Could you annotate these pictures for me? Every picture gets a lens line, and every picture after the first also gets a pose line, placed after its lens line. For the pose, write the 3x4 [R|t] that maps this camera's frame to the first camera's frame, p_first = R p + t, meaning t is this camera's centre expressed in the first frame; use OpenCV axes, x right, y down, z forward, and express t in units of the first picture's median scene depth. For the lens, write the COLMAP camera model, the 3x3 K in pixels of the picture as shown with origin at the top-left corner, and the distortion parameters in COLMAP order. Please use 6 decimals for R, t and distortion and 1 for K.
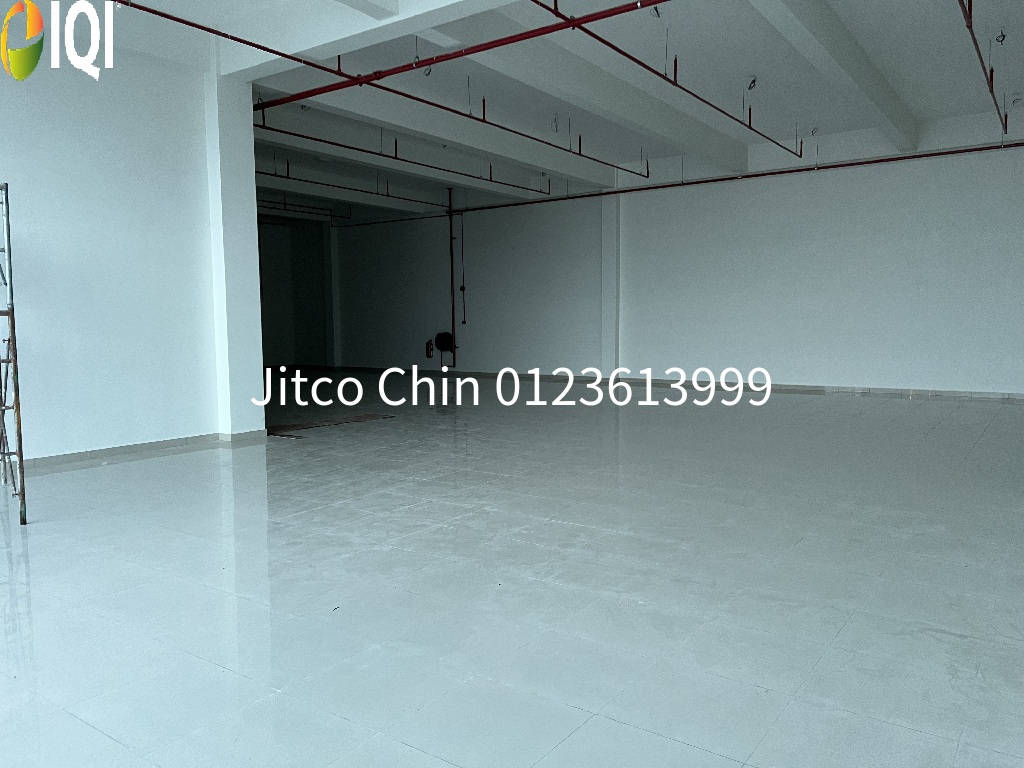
lens RADIAL K [[781.7, 0, 511.1], [0, 781.7, 382.6], [0, 0, 1]] dist [0.015904, 0.007992]
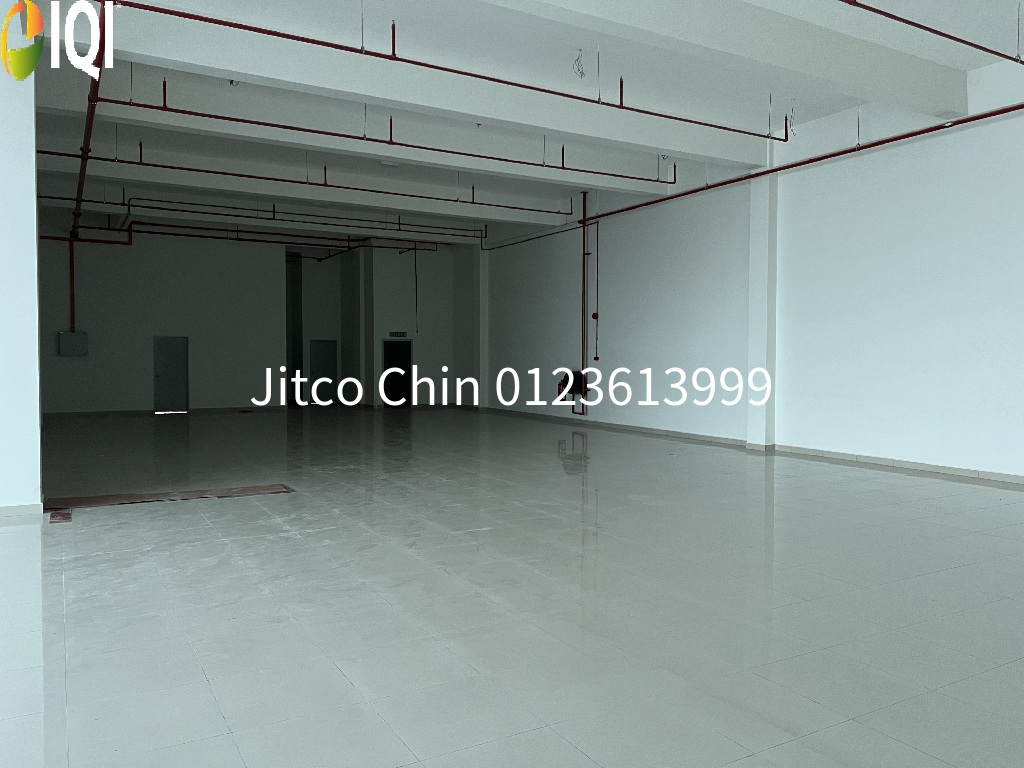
lens RADIAL K [[781.7, 0, 515.4], [0, 781.7, 361.4], [0, 0, 1]] dist [0.015904, 0.007992]
pose [[0.911558, 0.007313, -0.411106, 0.215957], [-0.037825, 0.997094, -0.066134, -0.022142], [0.409428, 0.075835, 0.909185, 0.290218]]
